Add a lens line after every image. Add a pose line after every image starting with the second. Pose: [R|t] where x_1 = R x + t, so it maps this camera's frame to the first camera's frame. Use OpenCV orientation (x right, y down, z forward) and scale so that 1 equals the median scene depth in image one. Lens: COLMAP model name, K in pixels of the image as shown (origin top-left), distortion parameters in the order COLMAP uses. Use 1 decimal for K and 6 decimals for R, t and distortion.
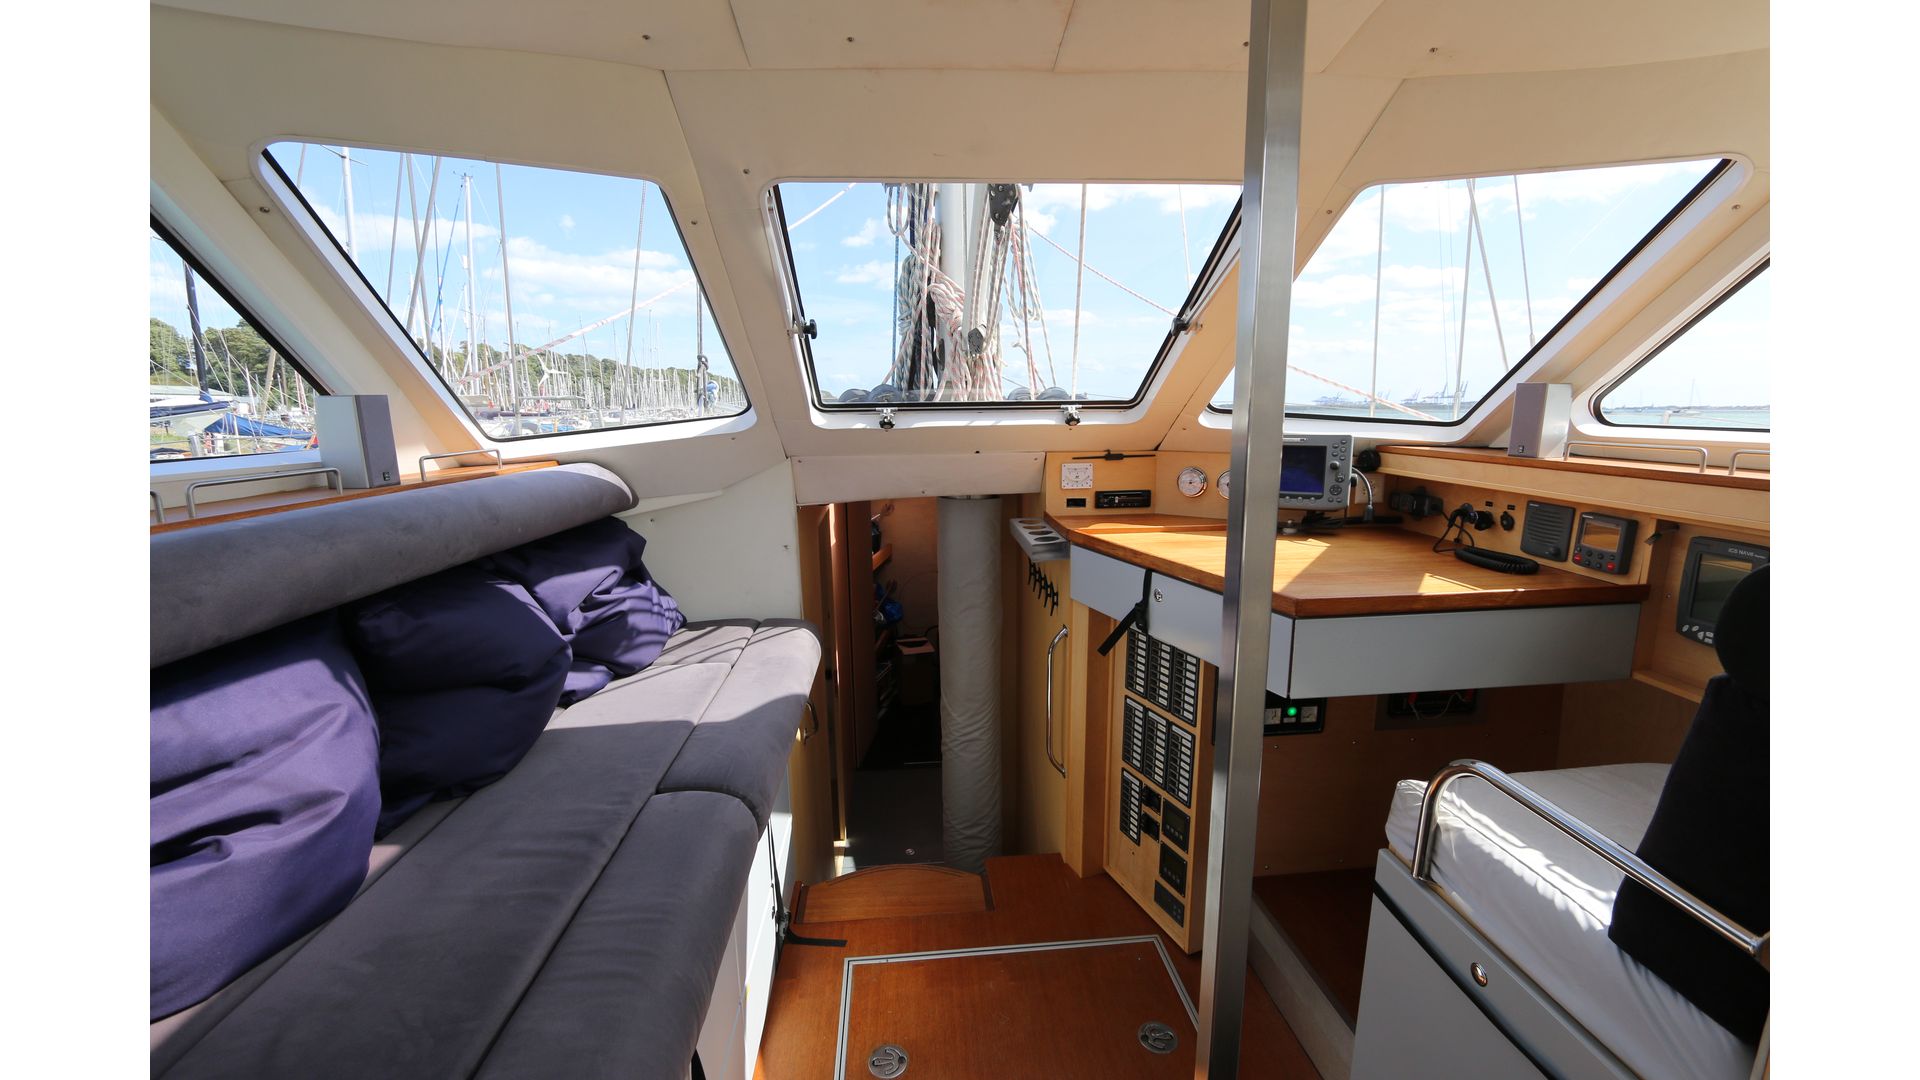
lens RADIAL K [[744.6, 0, 958.3], [0, 744.6, 535.7], [0, 0, 1]] dist [-0.017964, 0.002111]
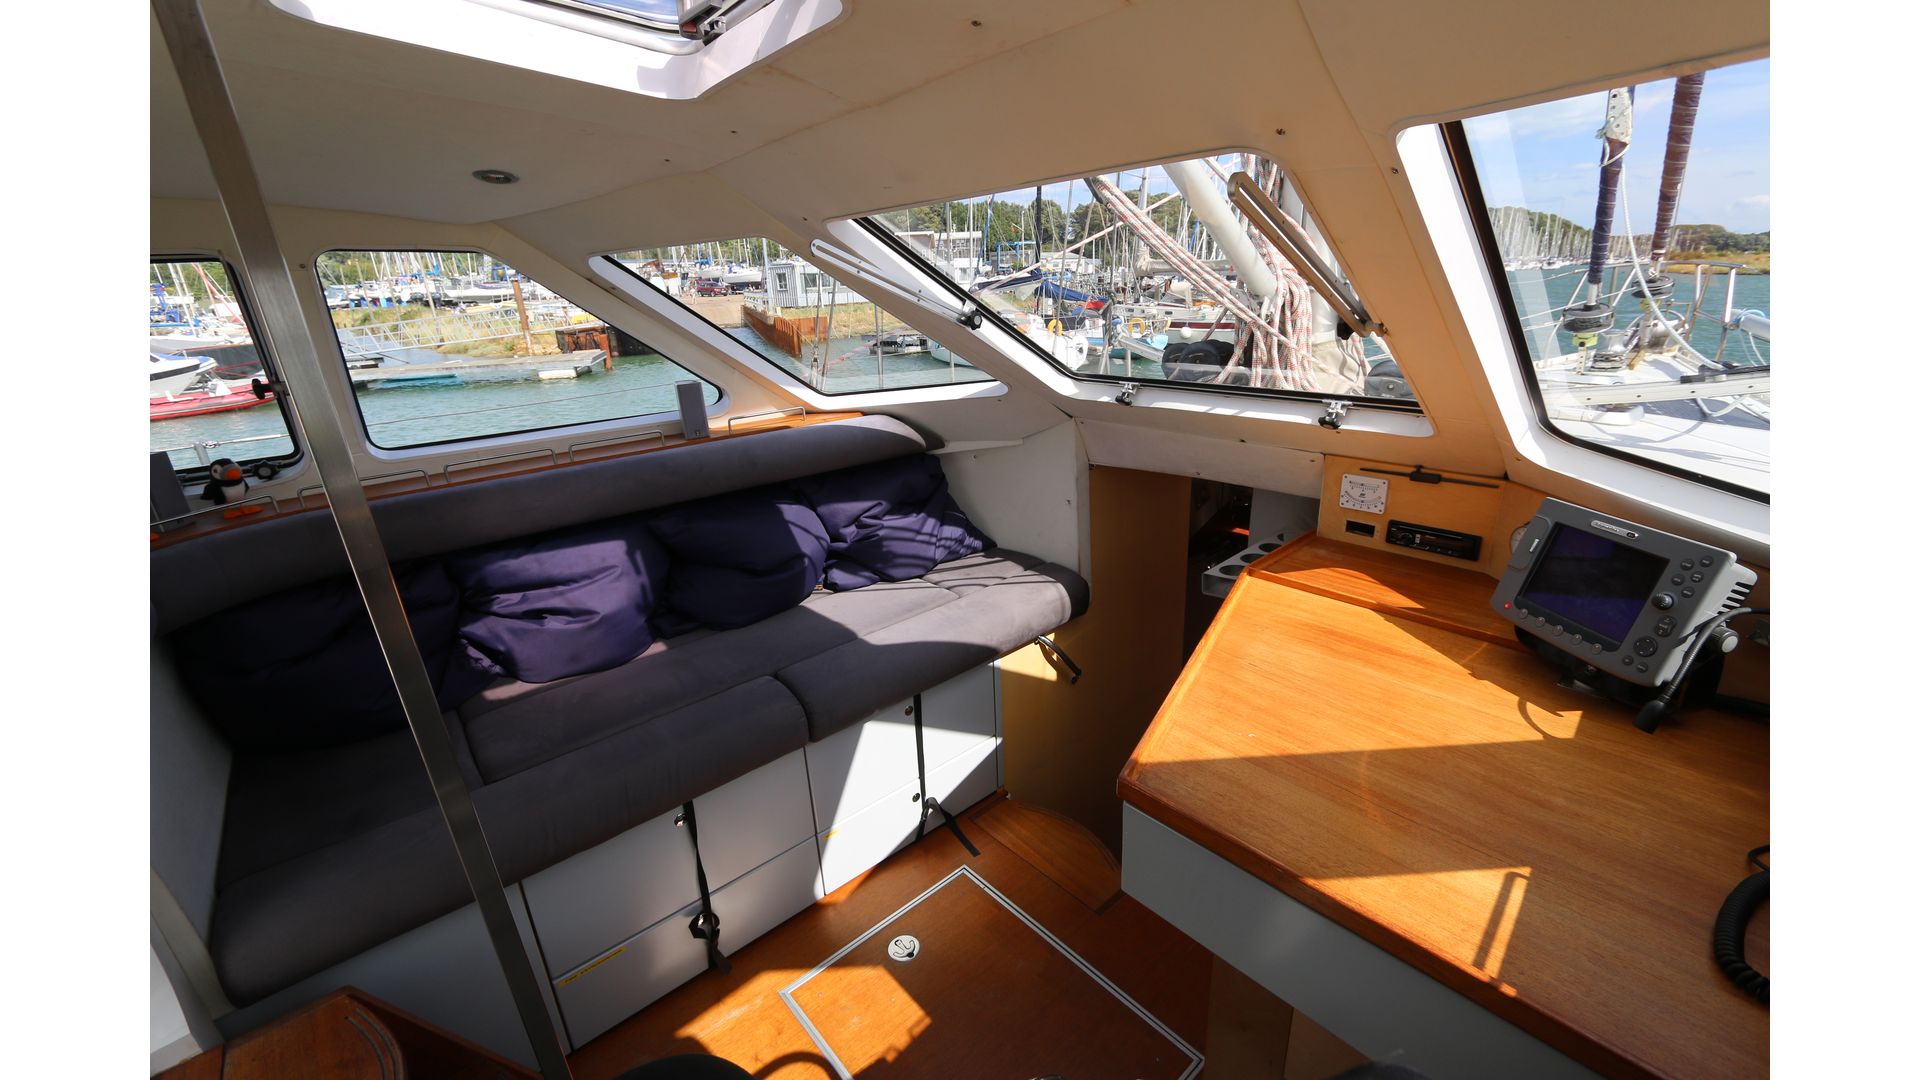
lens RADIAL K [[744.6, 0, 956.0], [0, 744.6, 540.9], [0, 0, 1]] dist [-0.017964, 0.002111]
pose [[0.590412, 0.255303, -0.765659, 0.598125], [-0.103806, 0.964794, 0.241656, -0.206815], [0.800398, -0.063196, 0.596128, 0.308361]]
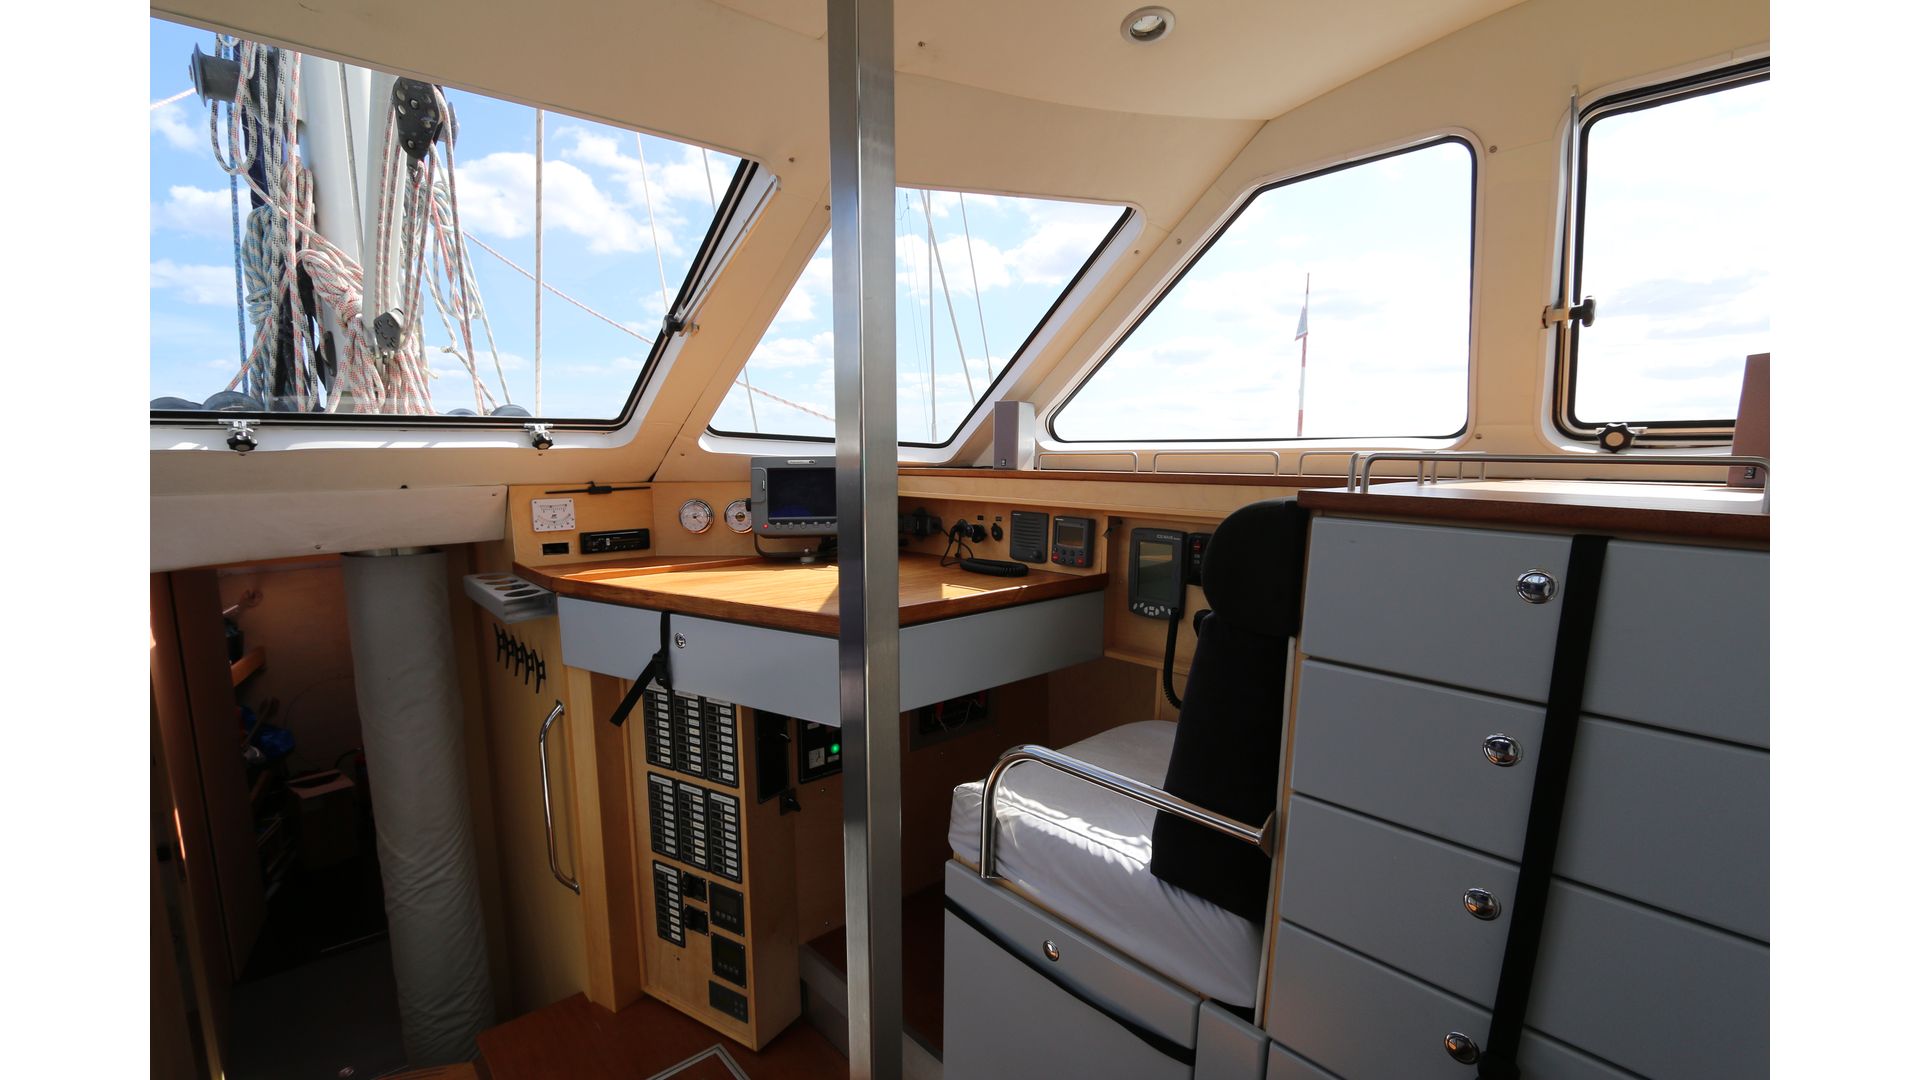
lens RADIAL K [[810.1, 0, 931.2], [0, 810.1, 585.6], [0, 0, 1]] dist [-0.018046, 0.001143]
pose [[0.814766, -0.084562, 0.573591, -0.015829], [0.099609, 0.995013, 0.005199, 0.037603], [-0.571170, 0.052899, 0.819126, 0.080900]]
